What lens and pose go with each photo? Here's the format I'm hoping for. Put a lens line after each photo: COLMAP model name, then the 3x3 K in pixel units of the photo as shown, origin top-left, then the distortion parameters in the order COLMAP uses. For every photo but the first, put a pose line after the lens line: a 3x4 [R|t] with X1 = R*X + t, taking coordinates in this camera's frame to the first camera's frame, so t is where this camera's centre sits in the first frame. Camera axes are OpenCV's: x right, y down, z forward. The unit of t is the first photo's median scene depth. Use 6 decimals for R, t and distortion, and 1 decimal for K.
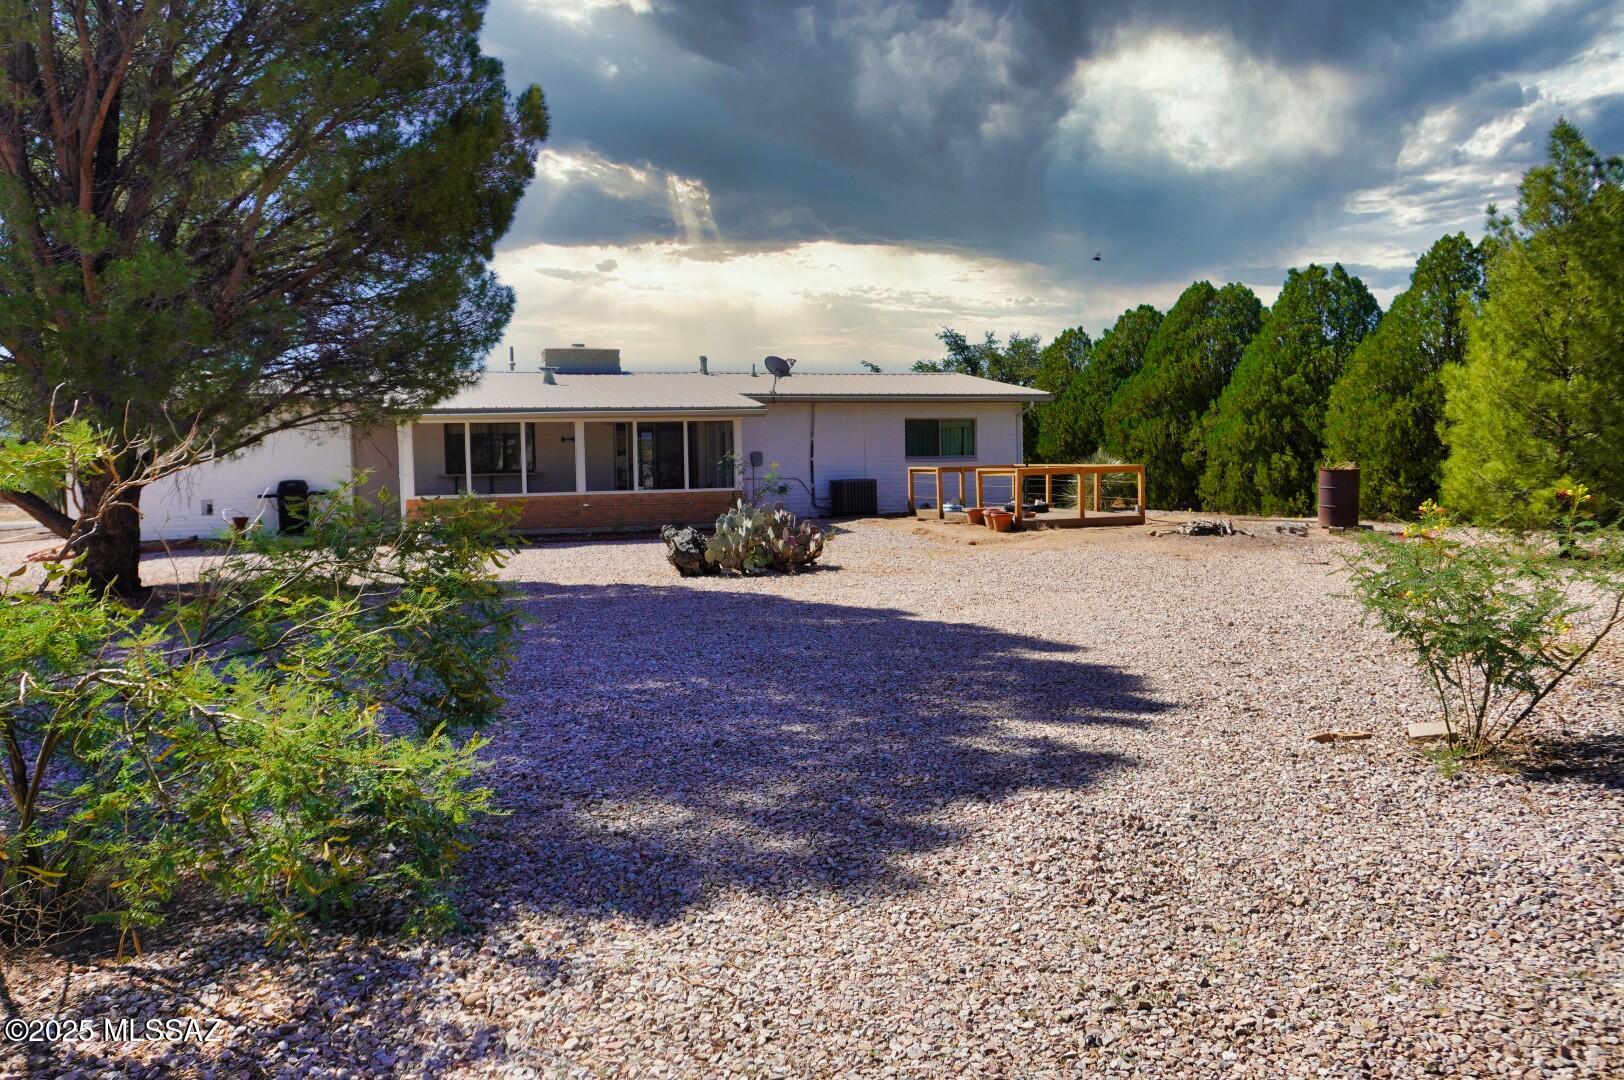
lens RADIAL K [[1257.6, 0, 811.8], [0, 1257.6, 544.8], [0, 0, 1]] dist [-0.064199, -0.000940]
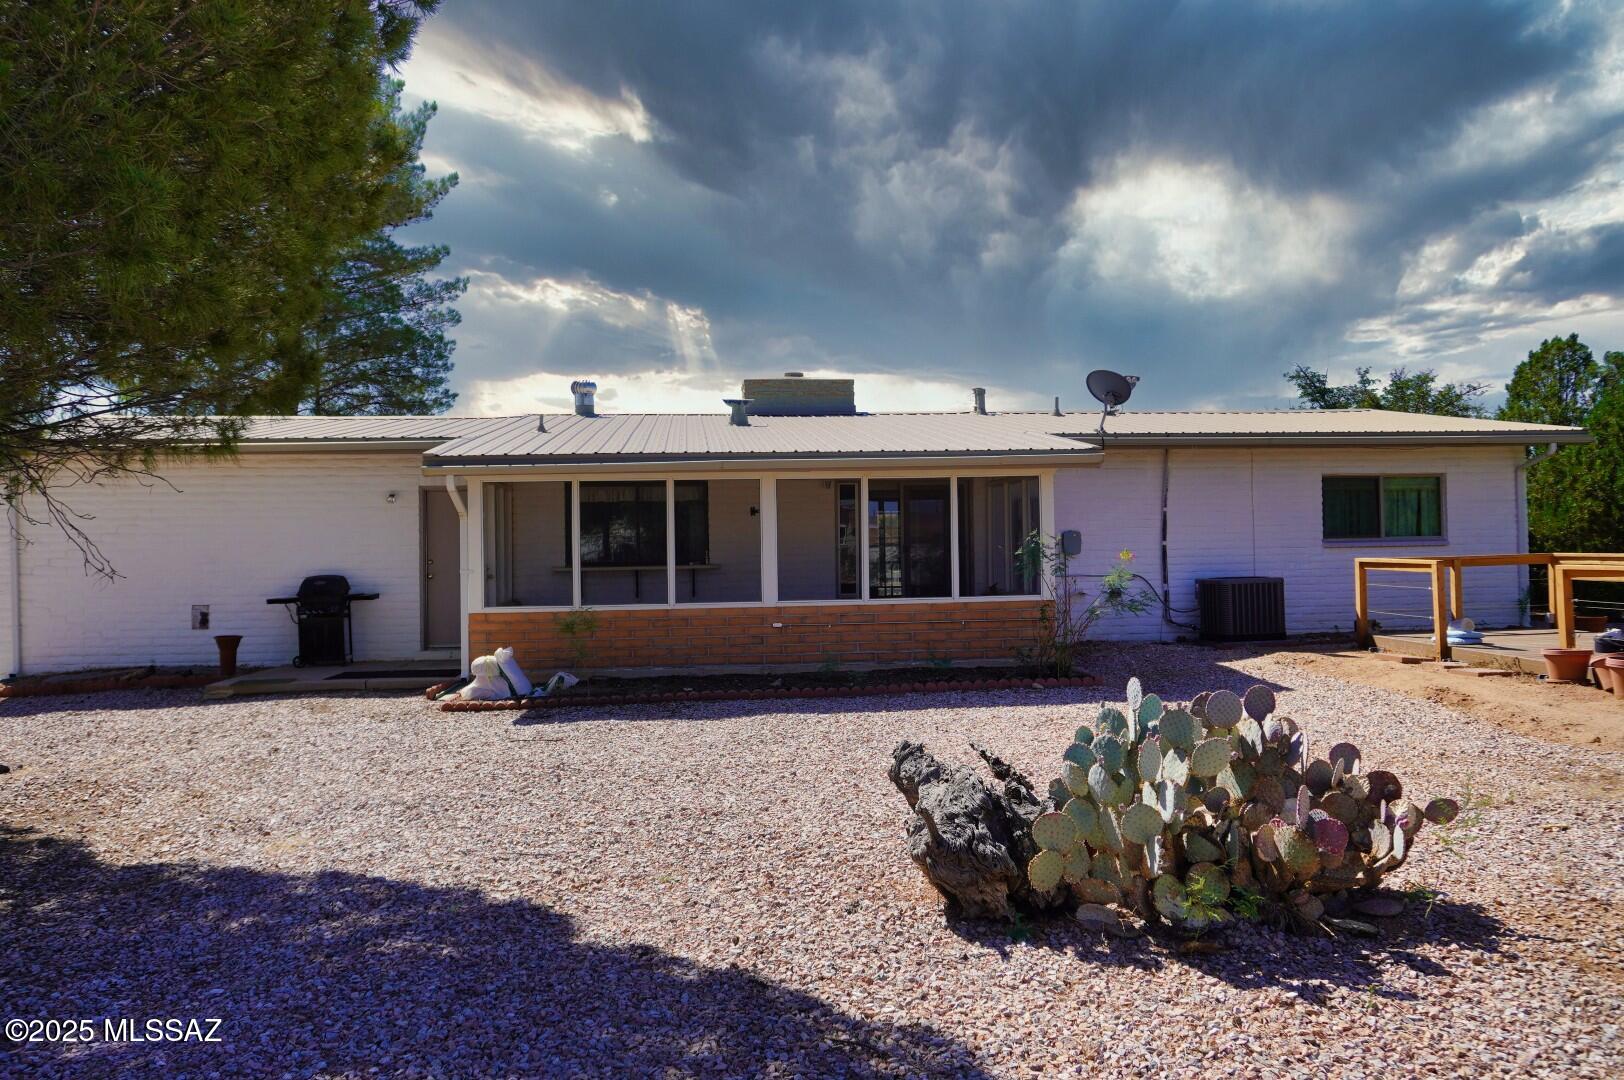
lens RADIAL K [[1274.7, 0, 808.7], [0, 1274.7, 536.5], [0, 0, 1]] dist [-0.007856, -0.001357]
pose [[0.978484, -0.001162, -0.206320, -0.043244], [-0.013375, 0.997523, -0.069052, -0.029440], [0.205889, 0.070326, 0.976045, 0.401771]]
